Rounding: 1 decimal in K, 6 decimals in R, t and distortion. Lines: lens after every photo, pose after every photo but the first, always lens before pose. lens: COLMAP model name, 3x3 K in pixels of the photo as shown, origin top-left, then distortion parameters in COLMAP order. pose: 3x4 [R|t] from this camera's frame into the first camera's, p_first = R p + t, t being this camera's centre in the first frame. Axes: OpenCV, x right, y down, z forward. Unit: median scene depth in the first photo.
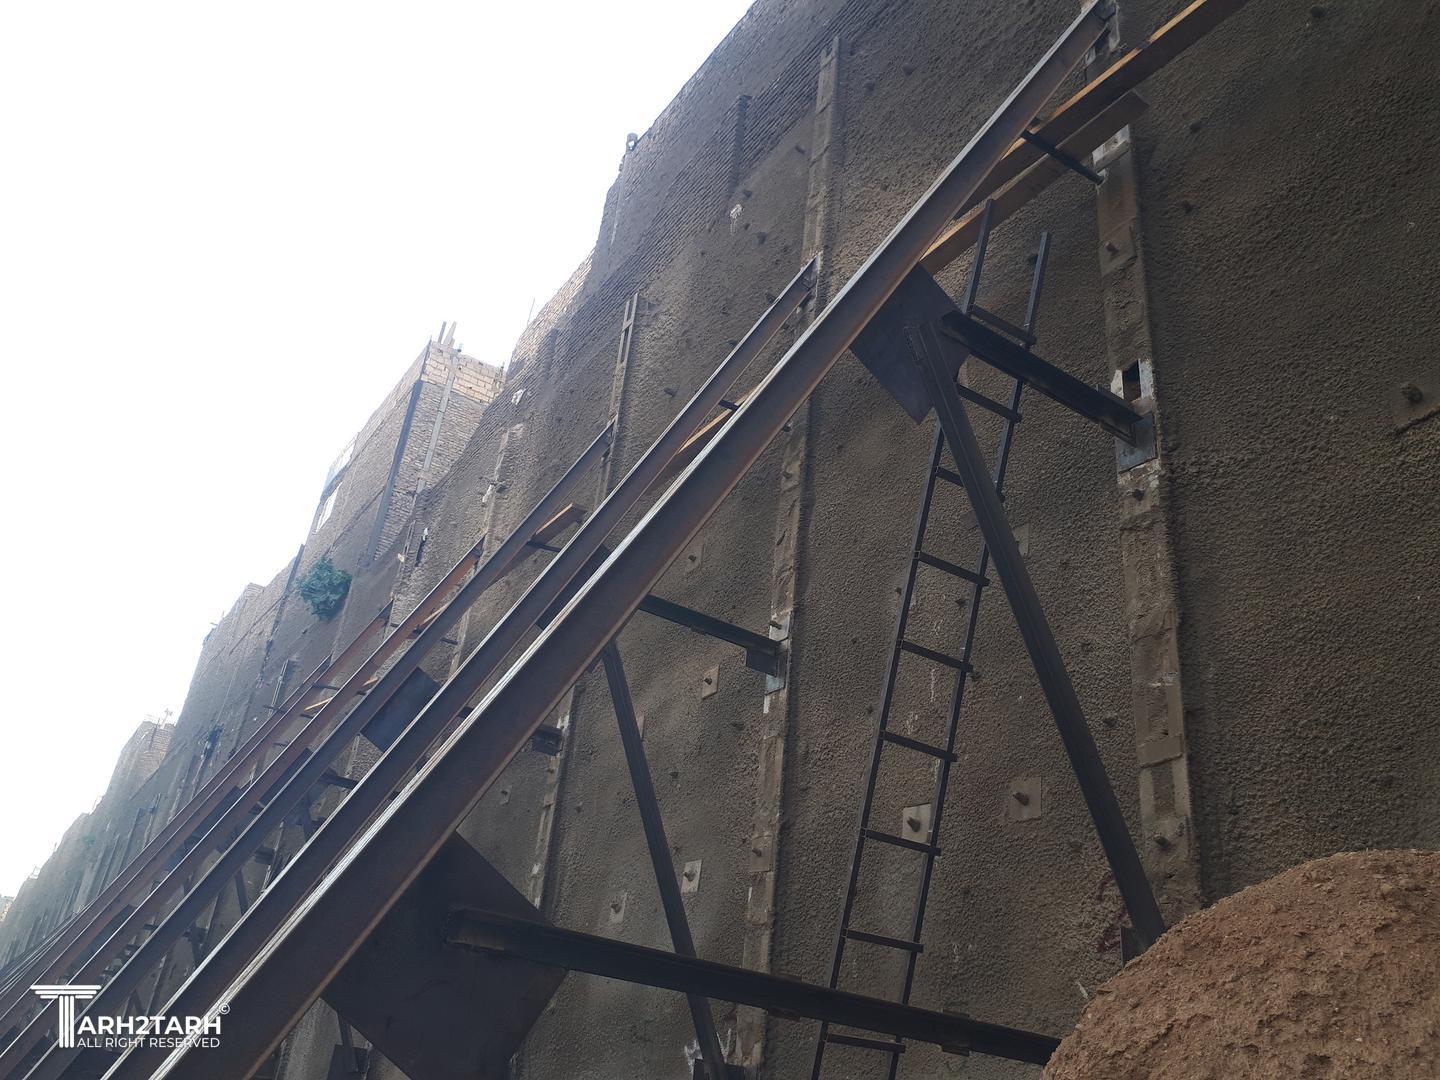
lens RADIAL K [[1142.1, 0, 721.3], [0, 1142.1, 538.1], [0, 0, 1]] dist [0.024504, -0.029932]
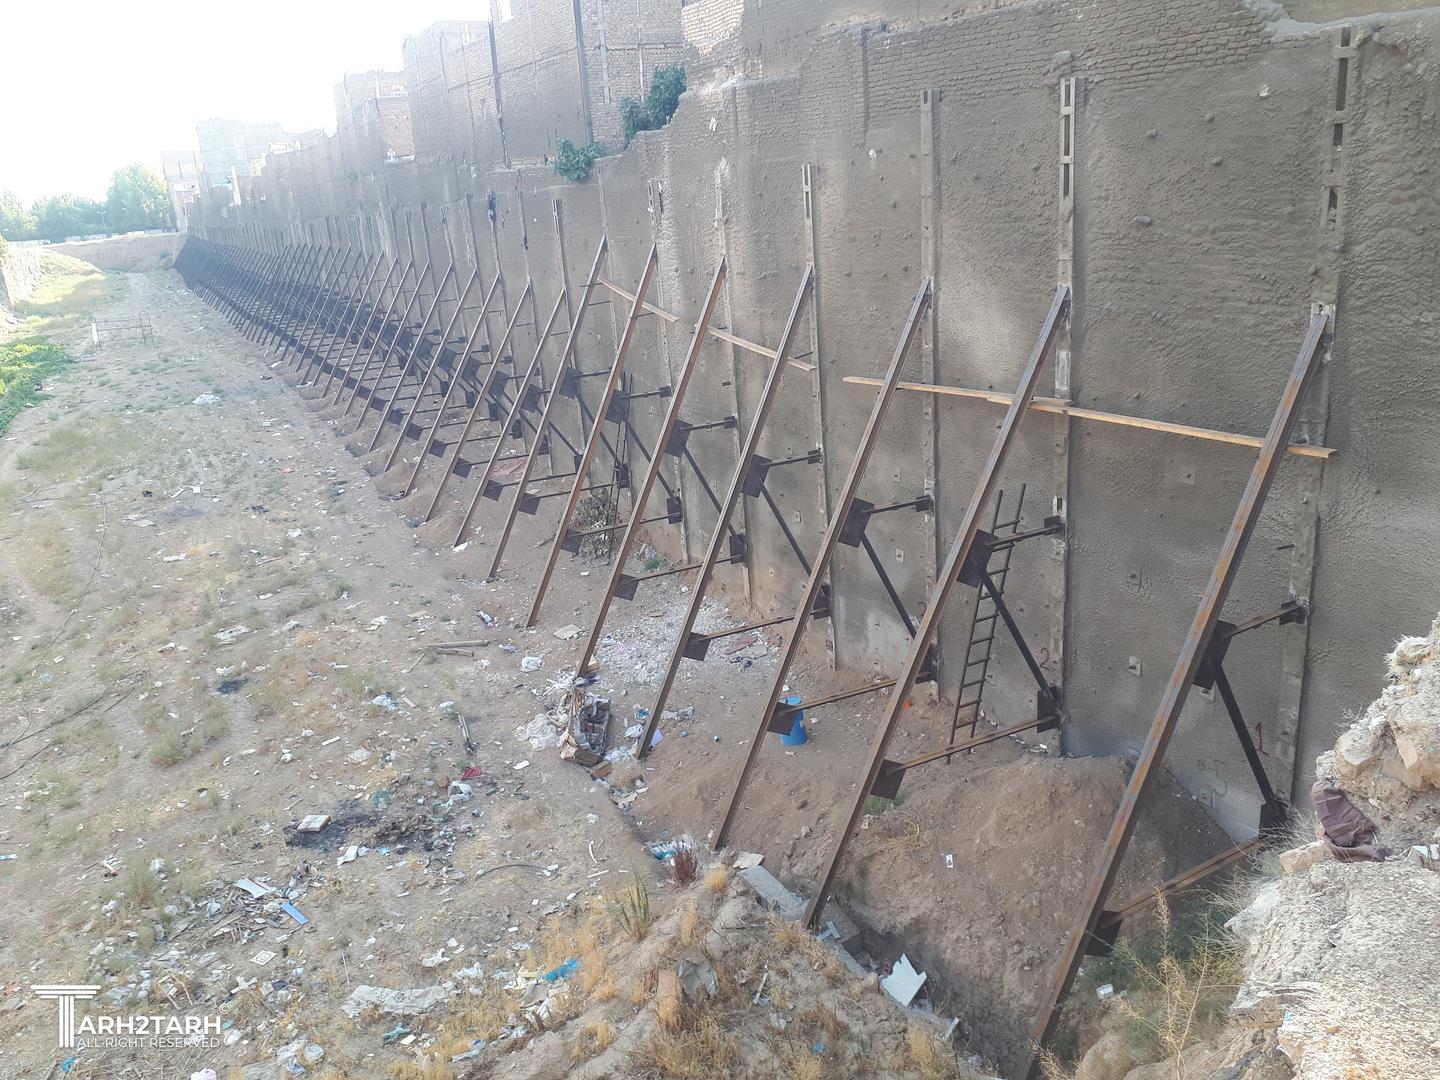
lens RADIAL K [[1142.1, 0, 716.5], [0, 1142.1, 538.2], [0, 0, 1]] dist [0.024504, -0.029932]
pose [[0.976774, -0.113846, -0.181523, 0.054544], [0.209299, 0.688359, 0.694518, -2.095663], [0.045885, -0.716380, 0.696200, -0.939889]]
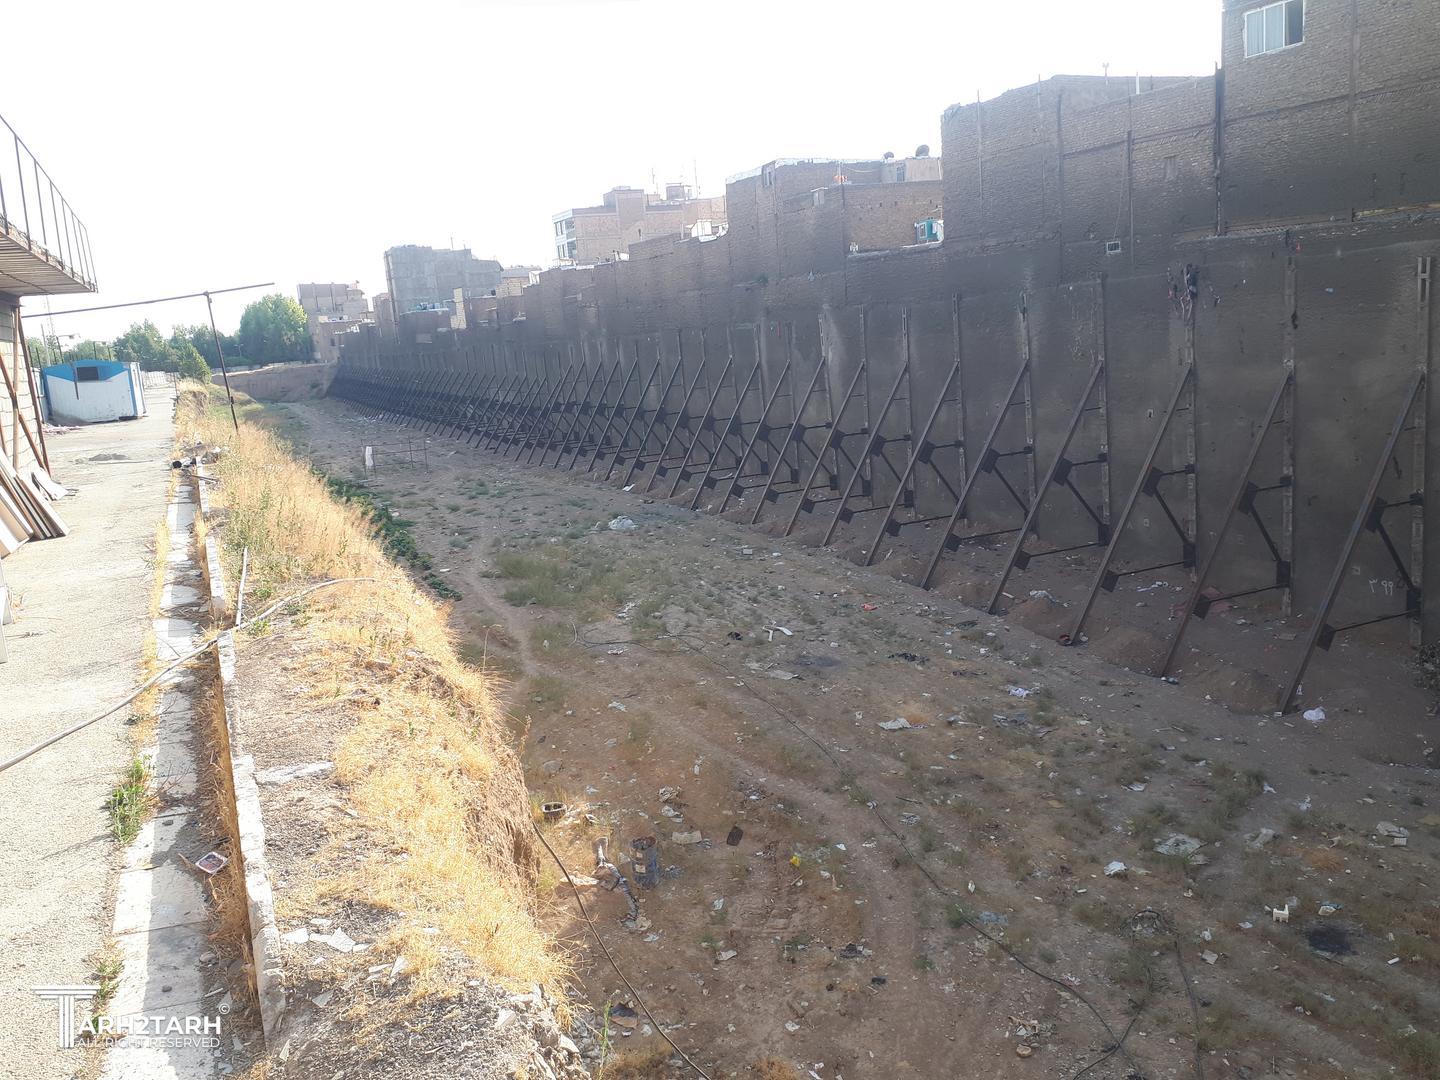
lens RADIAL K [[1142.1, 0, 721.0], [0, 1142.1, 545.7], [0, 0, 1]] dist [0.024504, -0.029932]
pose [[0.970733, -0.134376, -0.199049, -3.250345], [0.230095, 0.757818, 0.610548, -1.951610], [0.068800, -0.638479, 0.766558, -0.115182]]
